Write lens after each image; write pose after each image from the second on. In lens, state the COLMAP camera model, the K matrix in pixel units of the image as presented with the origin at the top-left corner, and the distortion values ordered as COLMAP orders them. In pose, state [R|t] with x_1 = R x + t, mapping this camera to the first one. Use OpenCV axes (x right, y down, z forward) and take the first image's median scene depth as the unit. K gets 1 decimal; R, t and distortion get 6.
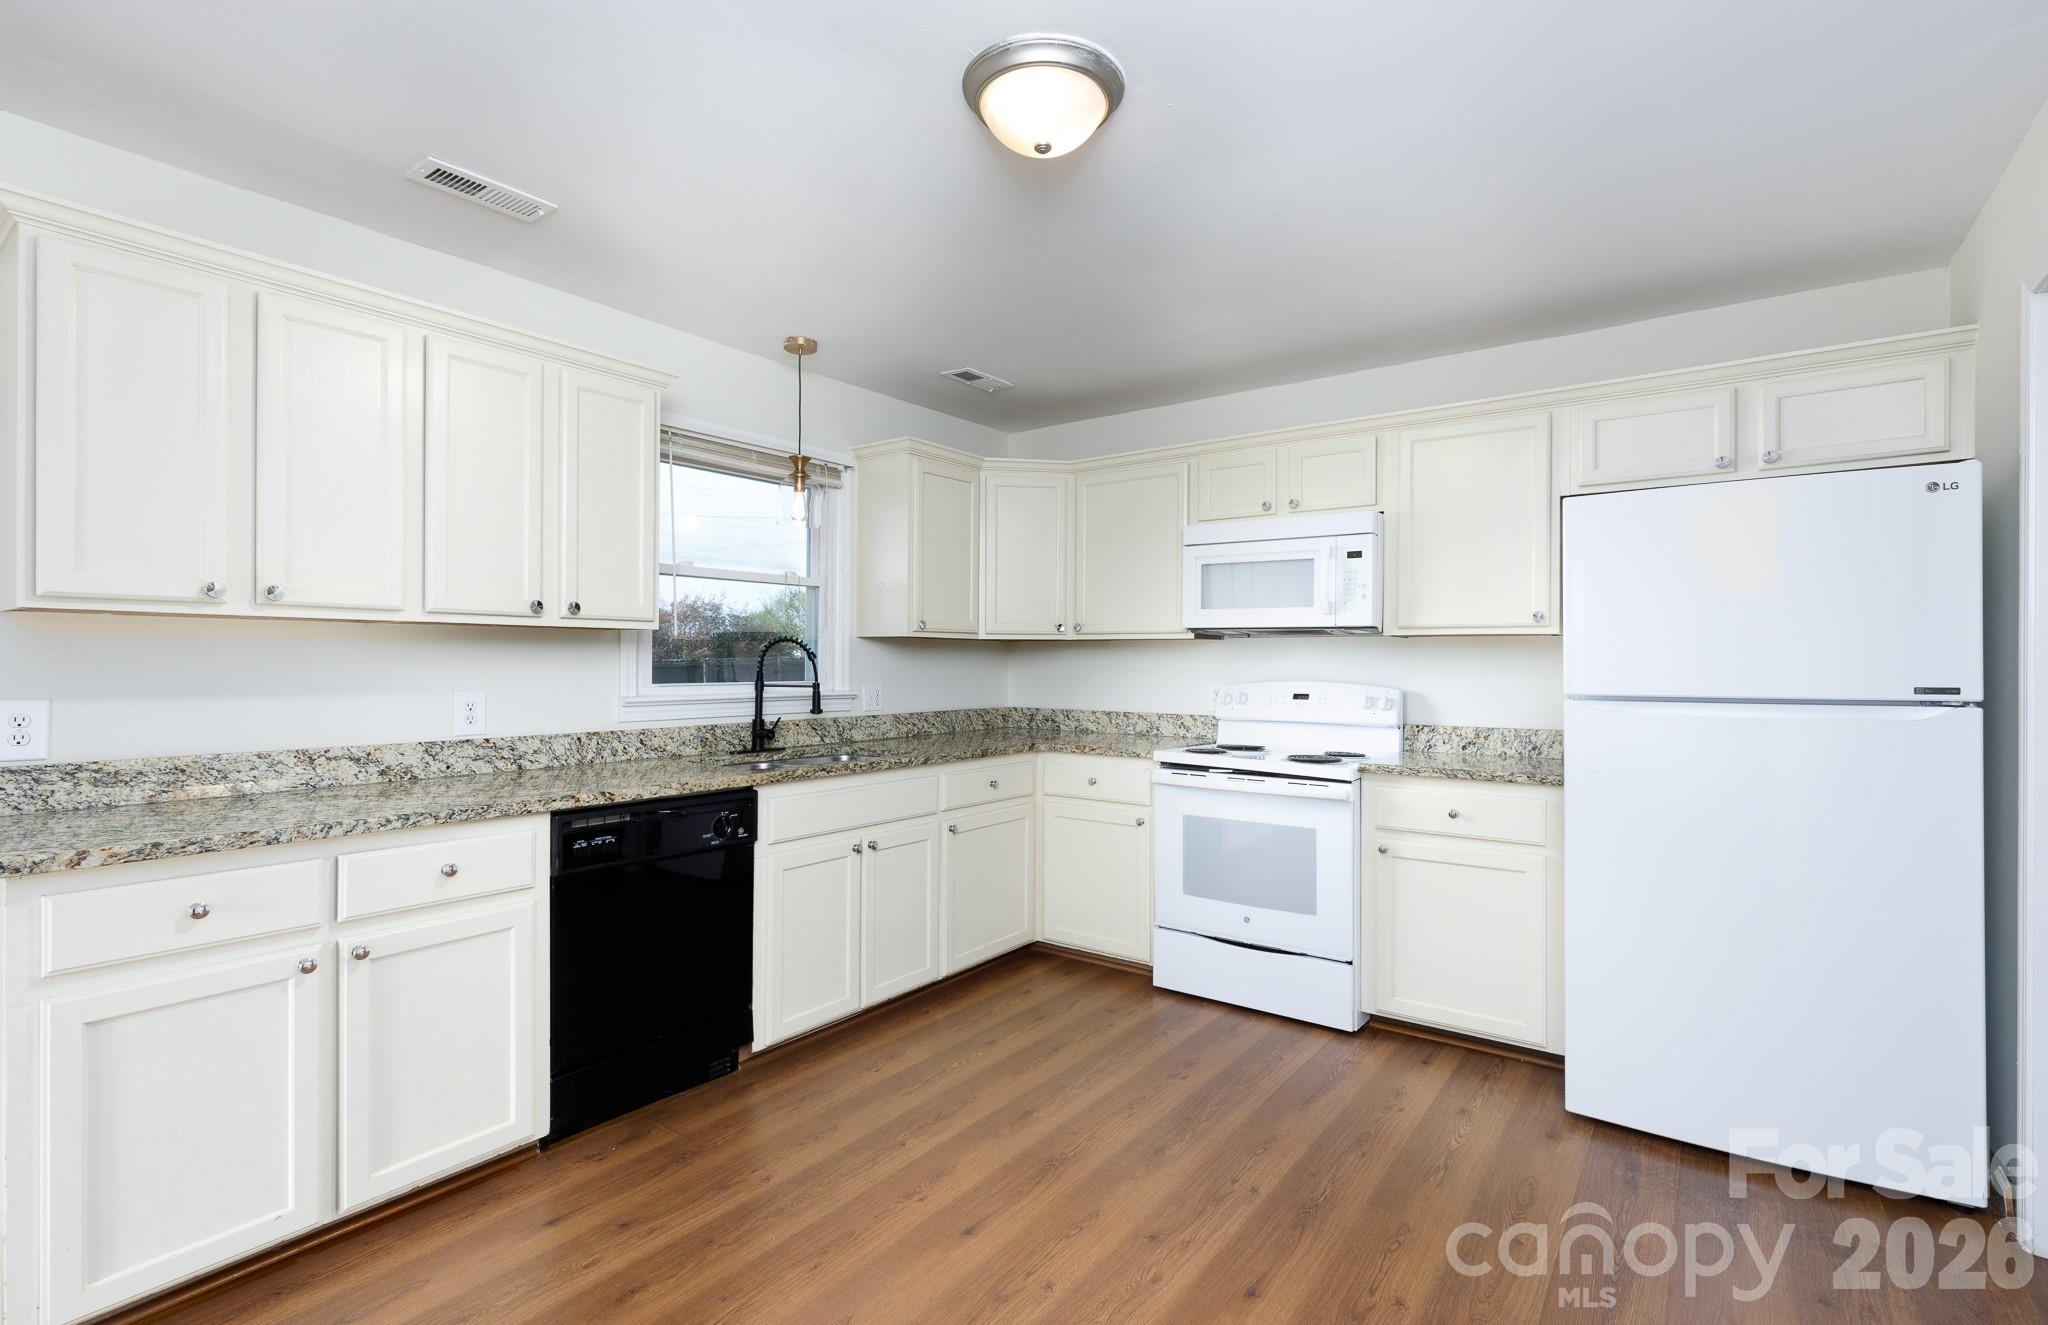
lens RADIAL K [[962.5, 0, 1034.2], [0, 962.5, 668.5], [0, 0, 1]] dist [0.017685, 0.000046]
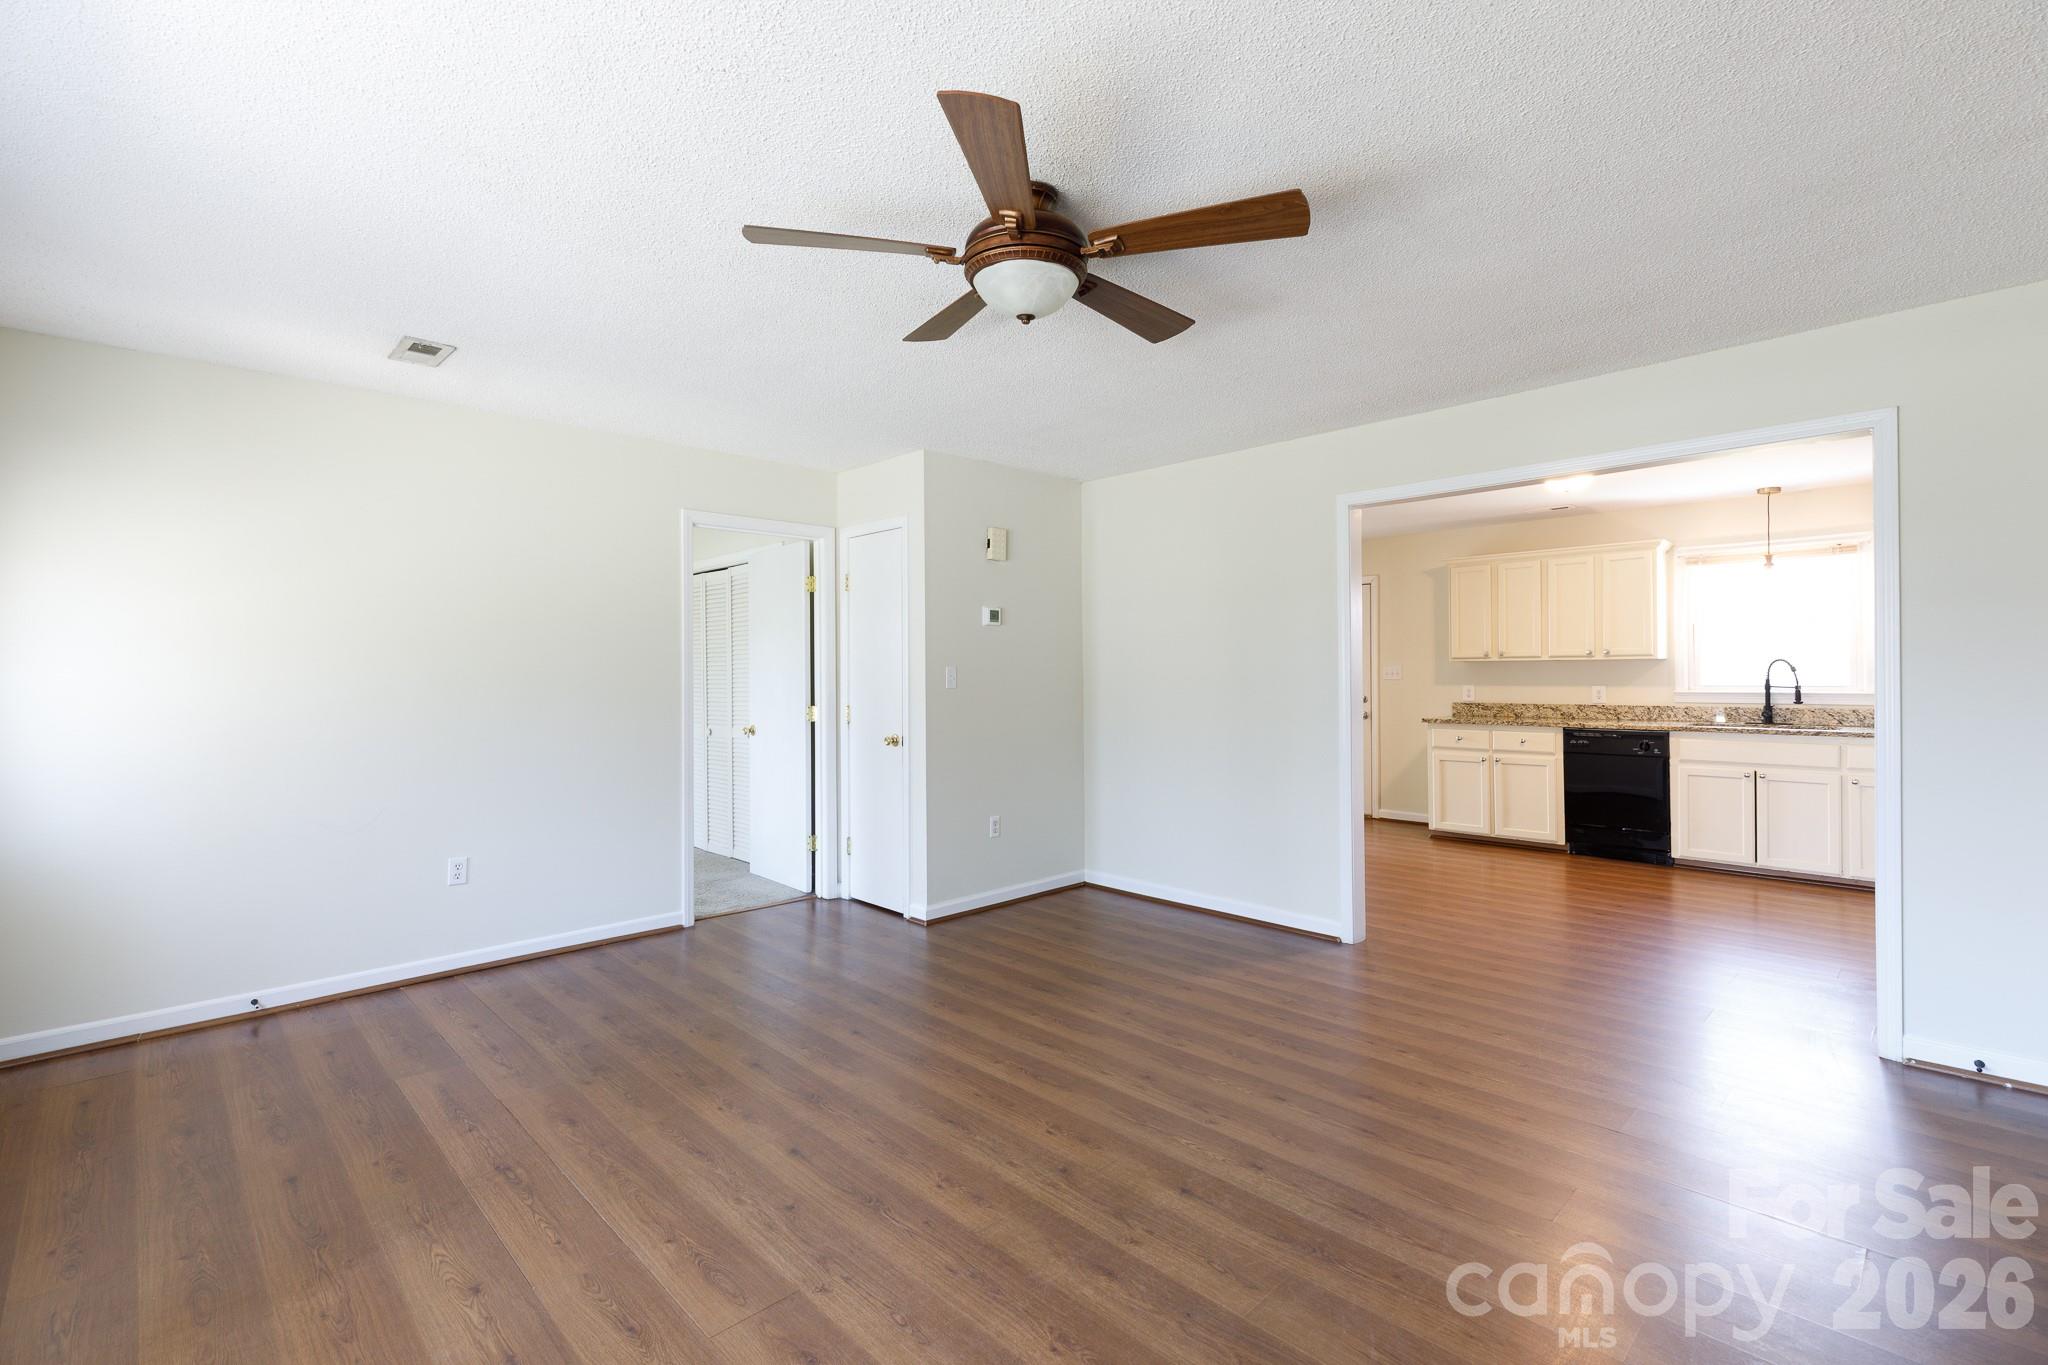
lens RADIAL K [[927.2, 0, 1030.8], [0, 927.2, 678.3], [0, 0, 1]] dist [-0.003359, -0.000466]
pose [[-0.174980, -0.000680, -0.984572, 1.606393], [0.000336, 1.000000, -0.000751, 0.004193], [0.984572, -0.000463, -0.174979, -0.022678]]
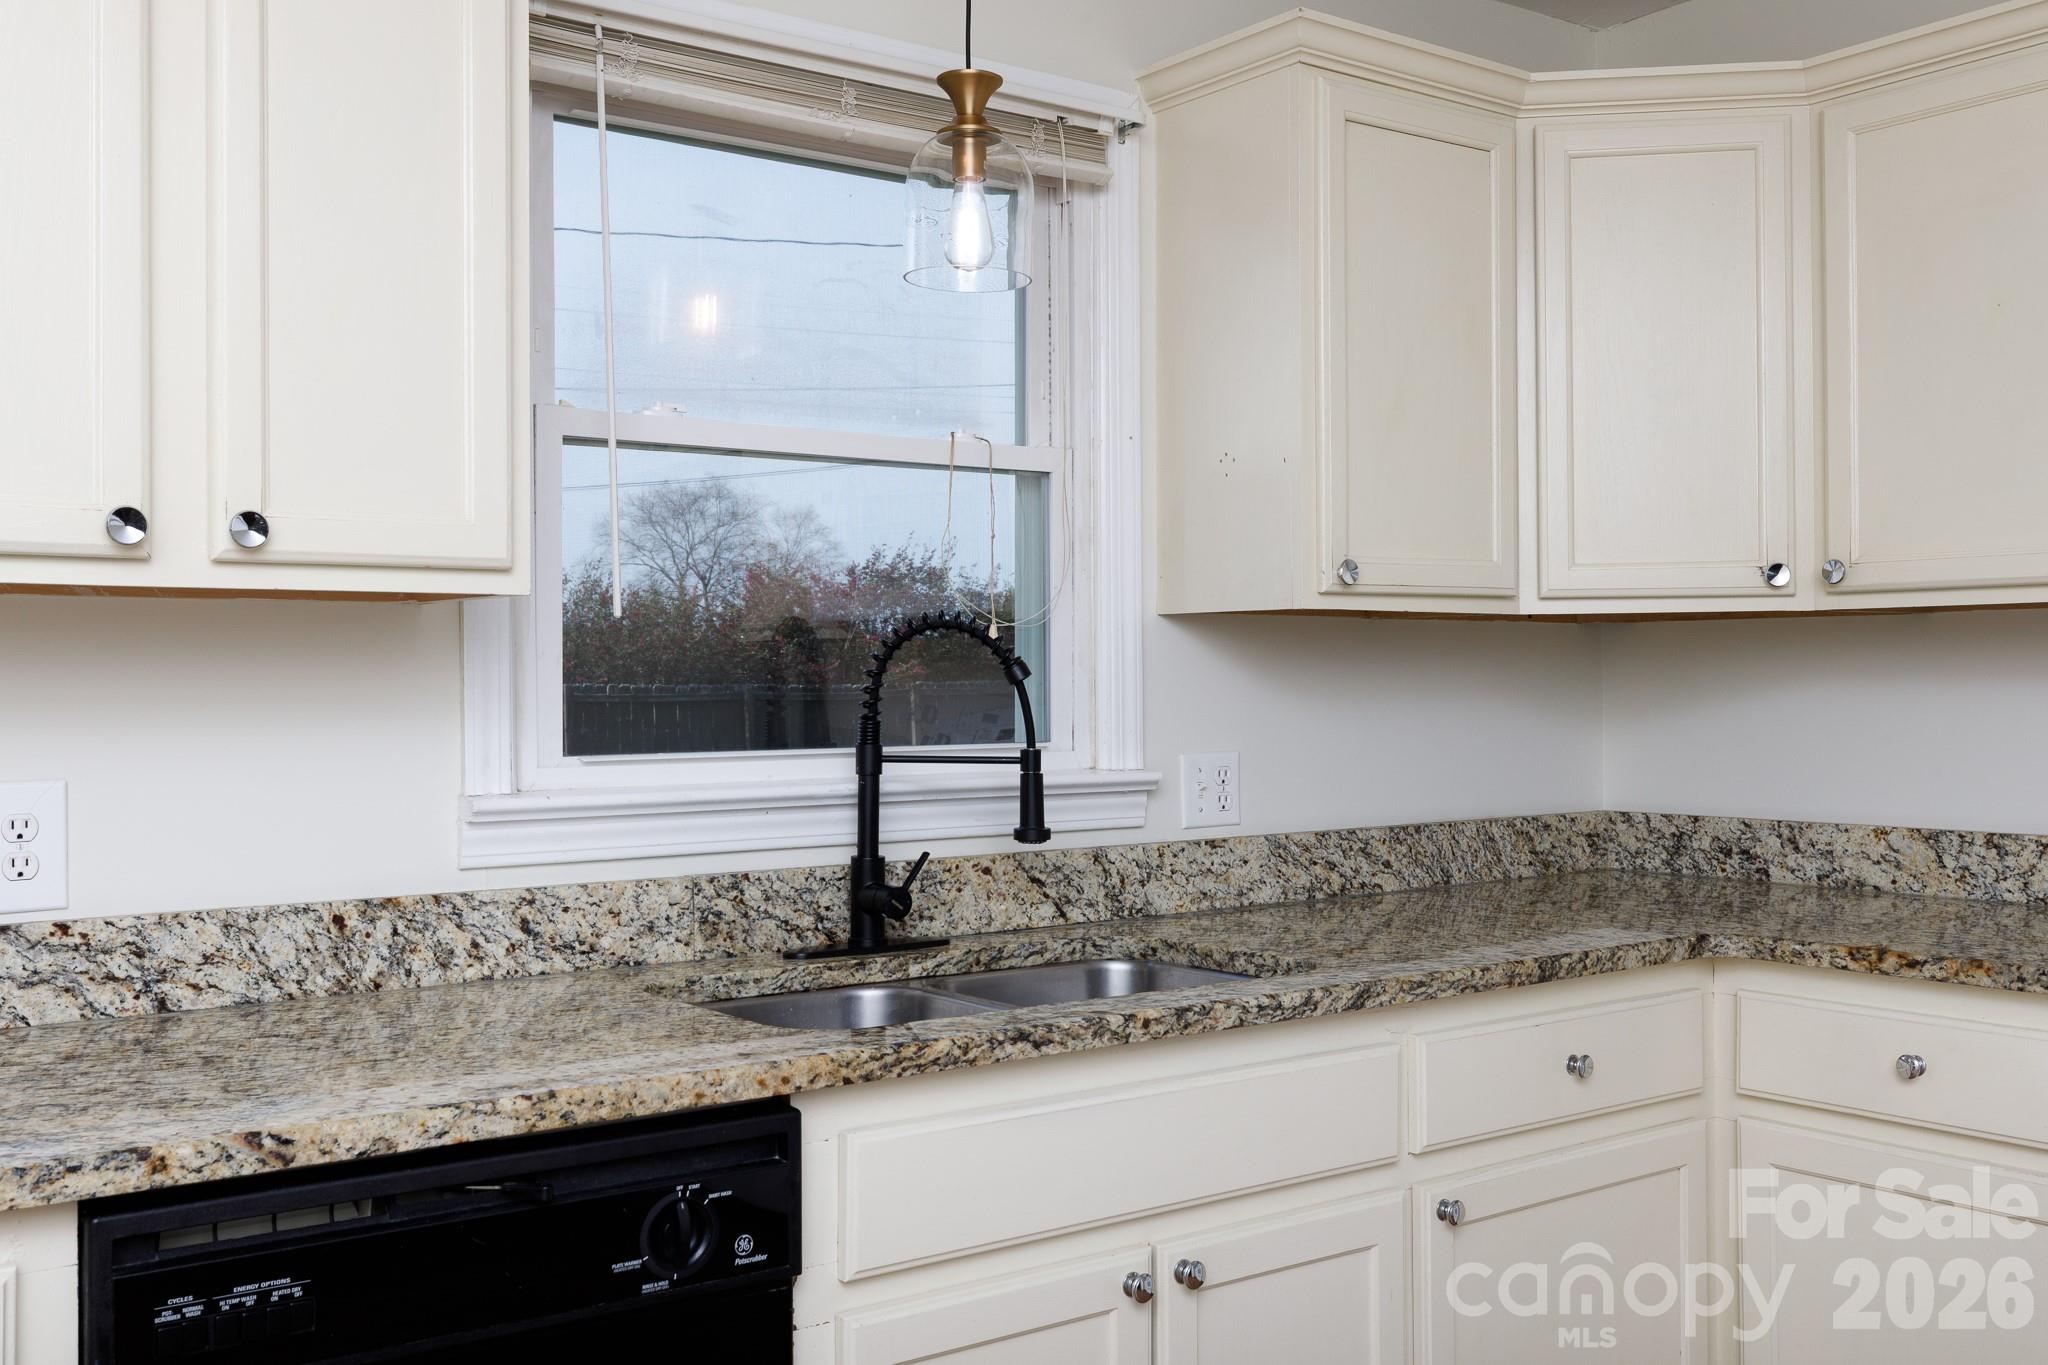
lens RADIAL K [[1999.2, 0, 1003.1], [0, 1999.2, 650.3], [0, 0, 1]] dist [0.003715, 0.000000]
pose [[0.955723, -0.015801, -0.293844, -0.029579], [0.008674, 0.999636, -0.025541, -0.002220], [0.294140, 0.021861, 0.955512, 0.332430]]
